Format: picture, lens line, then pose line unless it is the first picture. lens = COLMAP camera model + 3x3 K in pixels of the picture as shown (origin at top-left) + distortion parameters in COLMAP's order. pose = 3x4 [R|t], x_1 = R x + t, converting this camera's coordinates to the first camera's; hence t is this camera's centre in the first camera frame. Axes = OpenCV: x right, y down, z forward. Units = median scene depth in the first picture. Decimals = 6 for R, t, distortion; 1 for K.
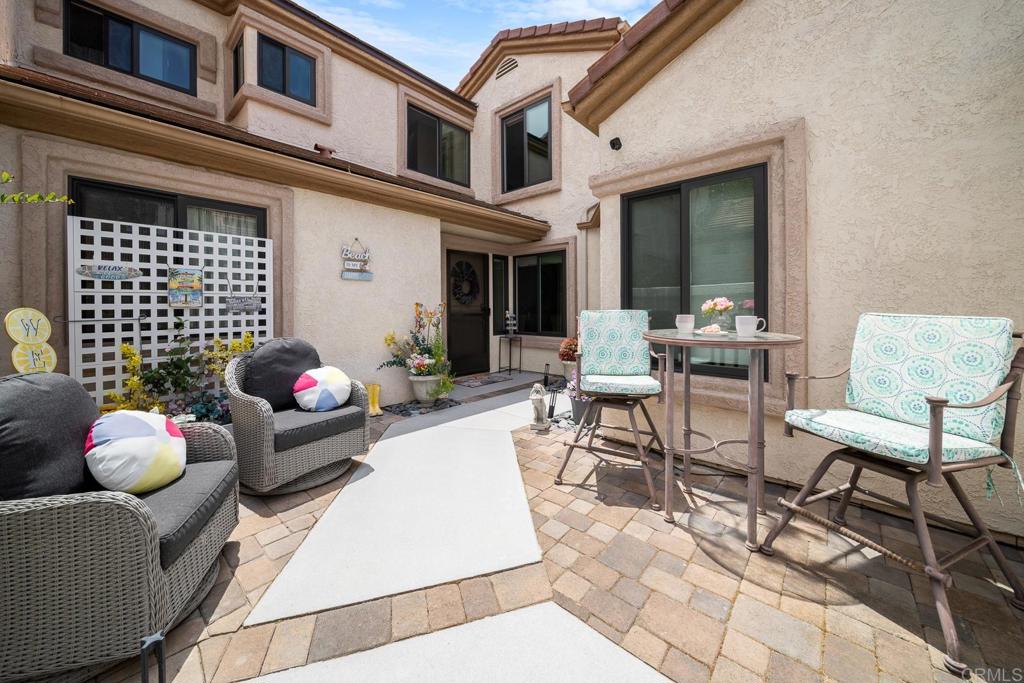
lens RADIAL K [[357.4, 0, 518.4], [0, 357.4, 325.9], [0, 0, 1]] dist [-0.001477, -0.000104]
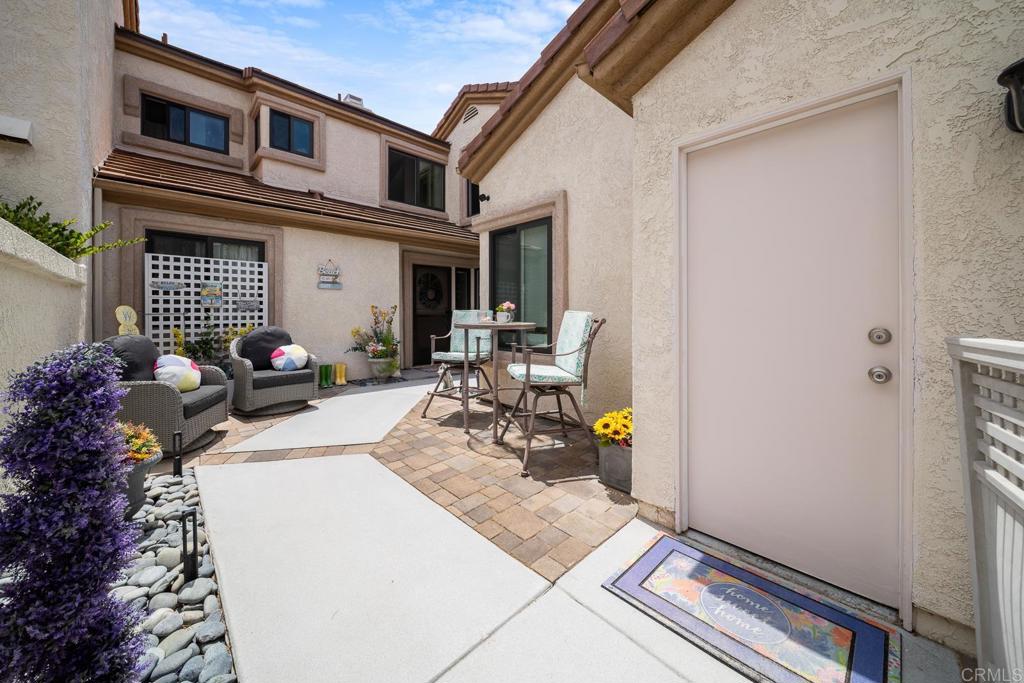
lens RADIAL K [[356.3, 0, 521.5], [0, 356.3, 333.1], [0, 0, 1]] dist [-0.000982, -0.000102]
pose [[0.996825, 0.010964, -0.078868, 0.528531], [-0.010683, 0.999935, 0.003991, 0.040184], [0.078907, -0.003136, 0.996877, -0.438925]]
